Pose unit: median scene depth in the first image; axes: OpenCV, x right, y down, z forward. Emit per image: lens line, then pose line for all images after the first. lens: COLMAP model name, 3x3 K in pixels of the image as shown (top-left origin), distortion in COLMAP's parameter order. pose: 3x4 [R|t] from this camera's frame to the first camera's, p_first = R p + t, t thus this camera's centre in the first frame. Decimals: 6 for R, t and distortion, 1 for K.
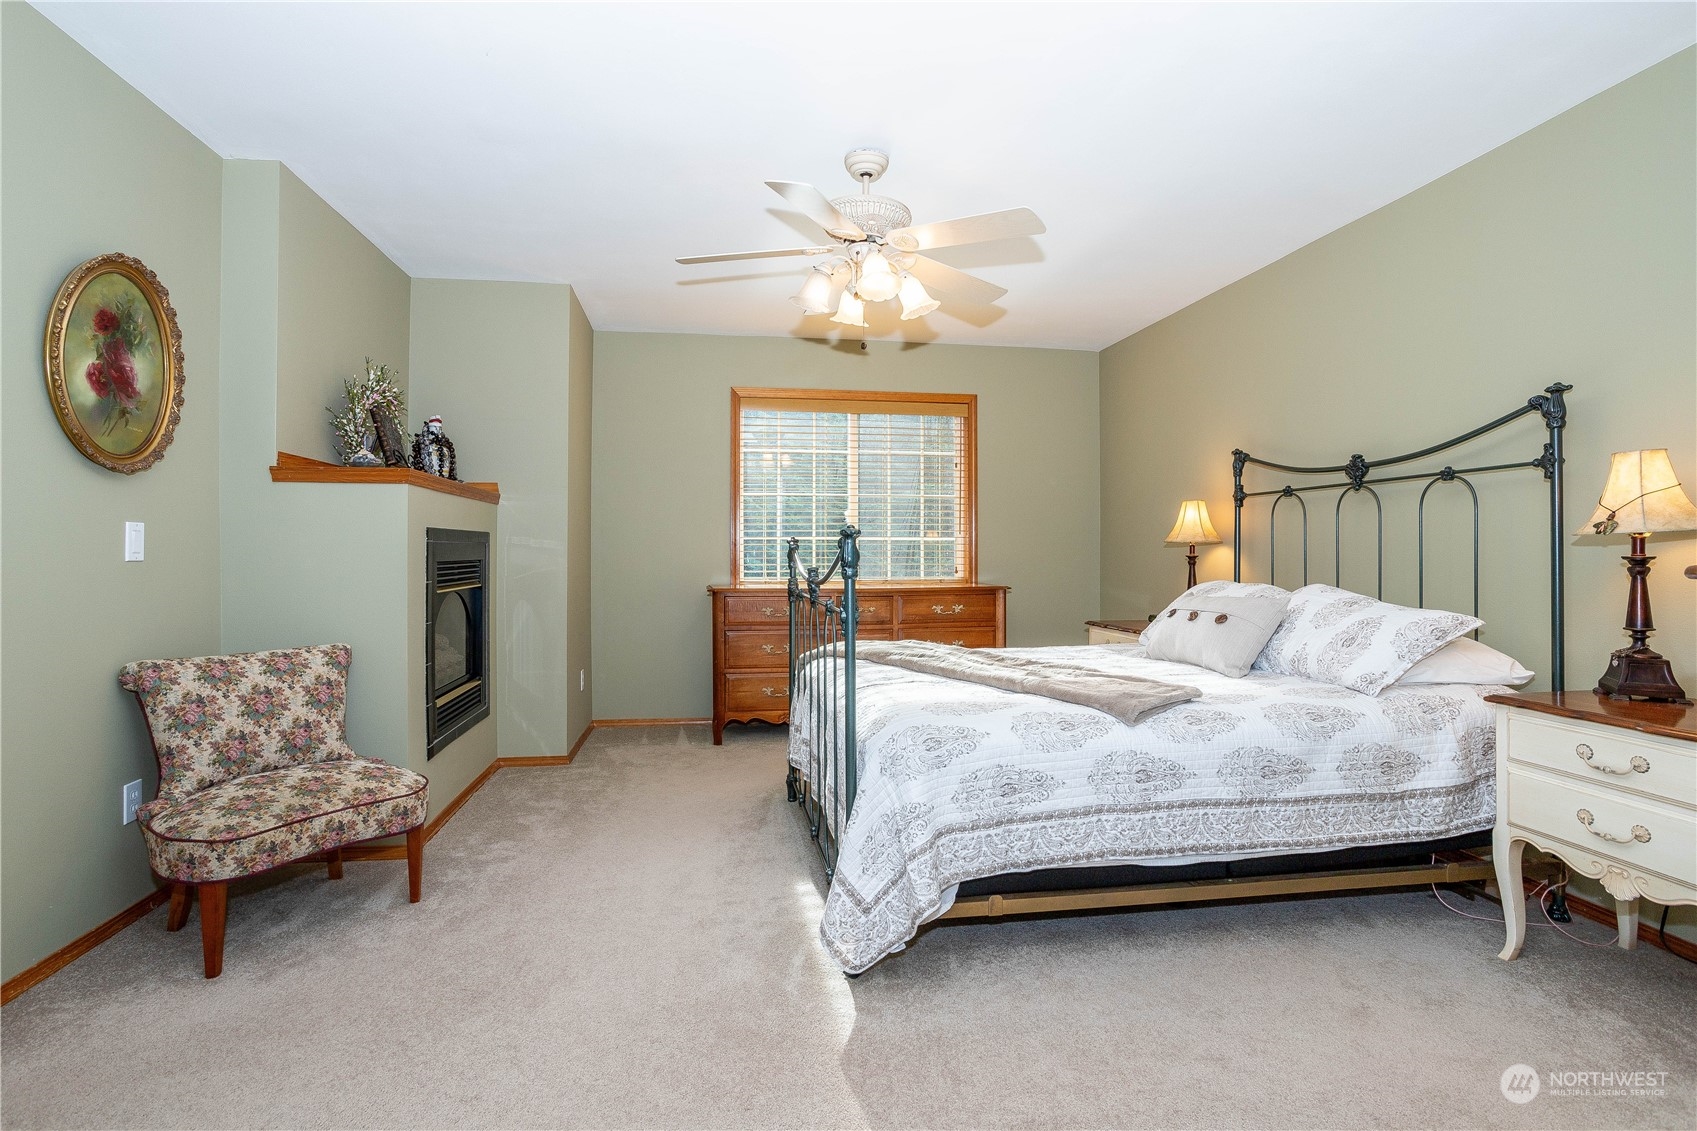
lens RADIAL K [[813.1, 0, 839.7], [0, 813.1, 549.7], [0, 0, 1]] dist [-0.060054, 0.037670]
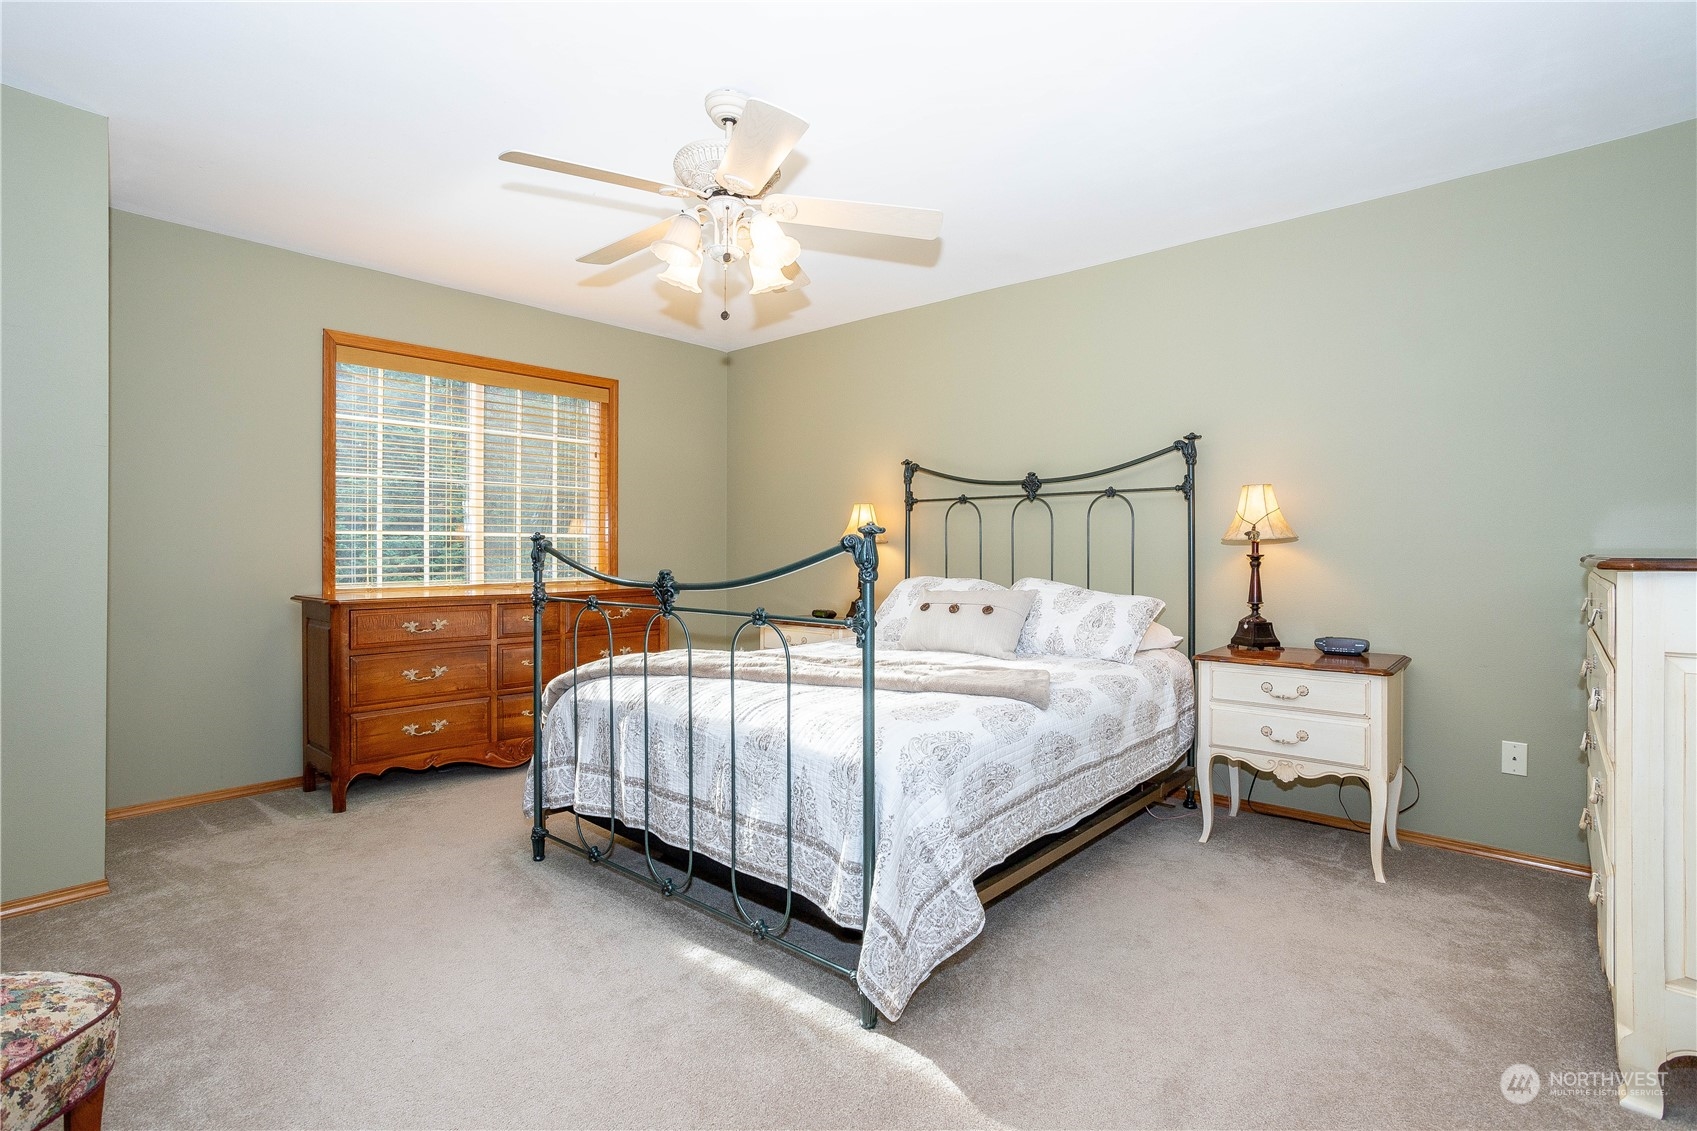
lens RADIAL K [[813.1, 0, 839.7], [0, 813.1, 549.7], [0, 0, 1]] dist [-0.060054, 0.037670]
pose [[0.771489, 0.000840, 0.636242, -0.468723], [-0.002852, 0.999994, 0.002139, -0.001369], [-0.636236, -0.003465, 0.771486, 0.271386]]
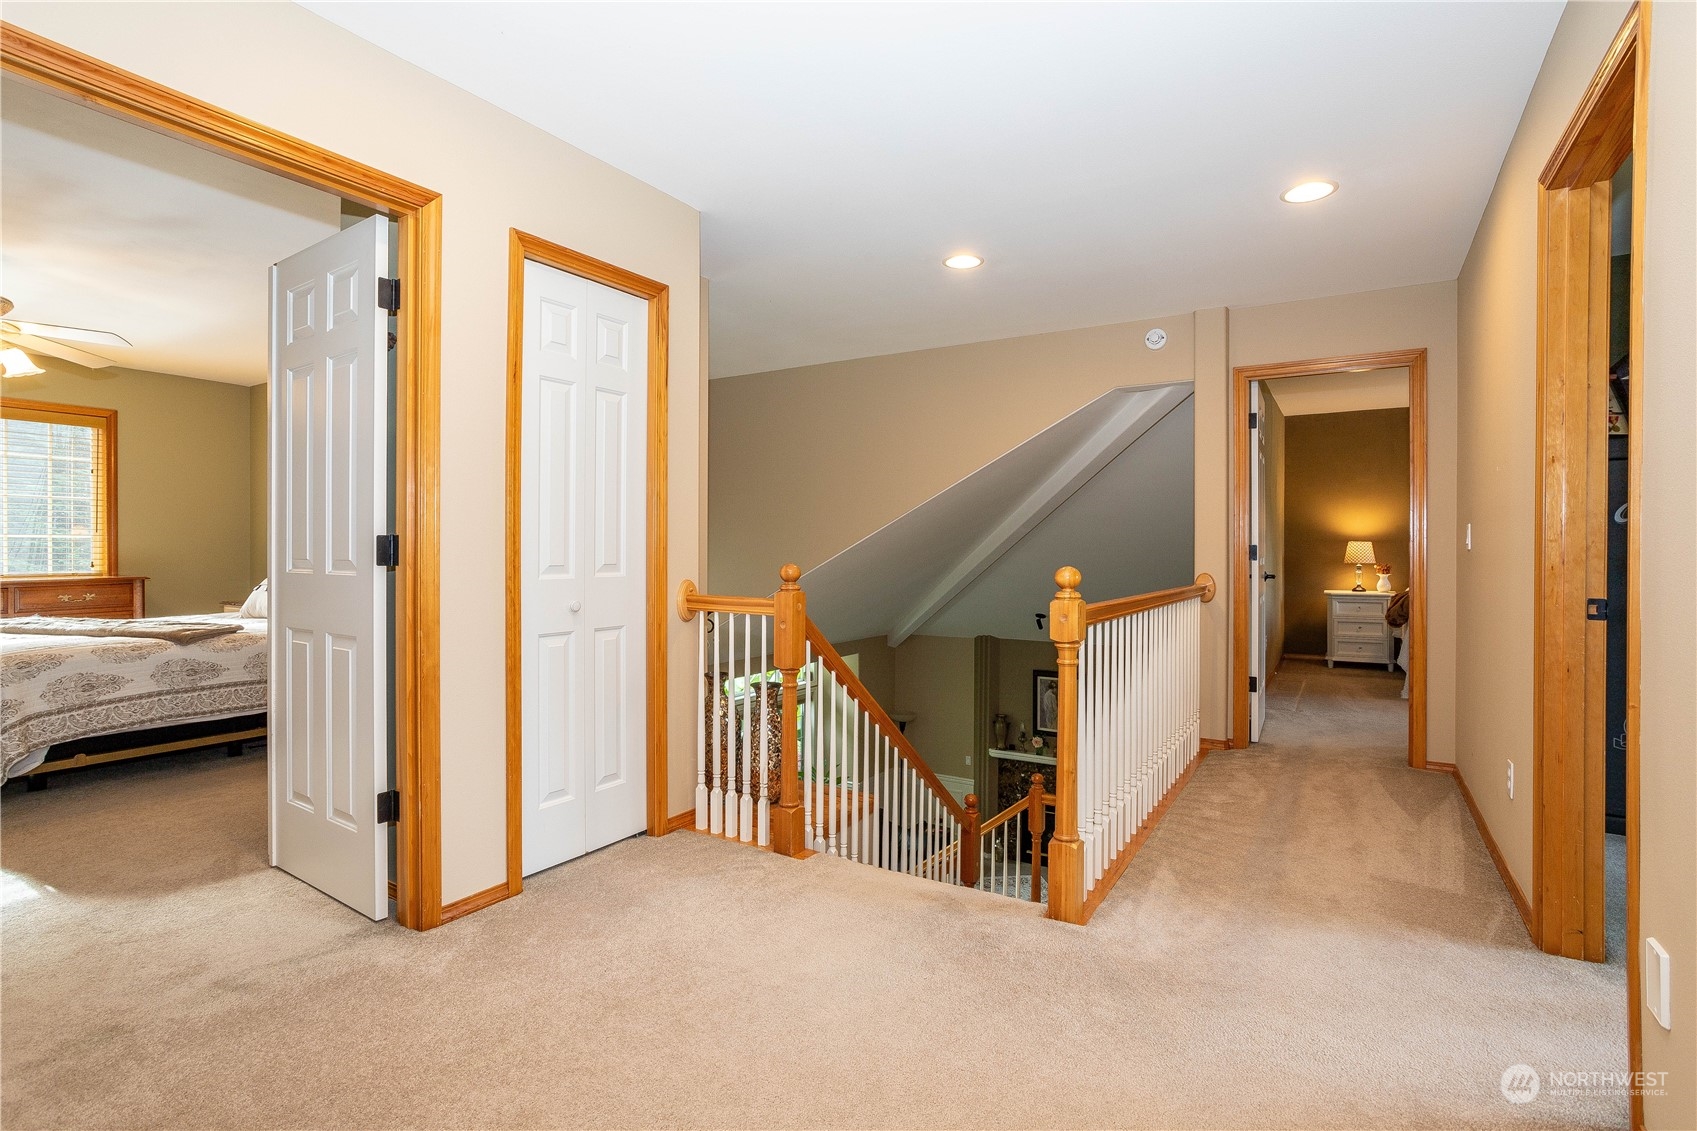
lens RADIAL K [[807.4, 0, 844.9], [0, 807.4, 547.2], [0, 0, 1]] dist [-0.050752, 0.026256]
pose [[0.651050, -0.000070, 0.759035, -0.011628], [-0.001511, 0.999998, 0.001388, -0.004455], [-0.759033, -0.002050, 0.651048, -1.052914]]
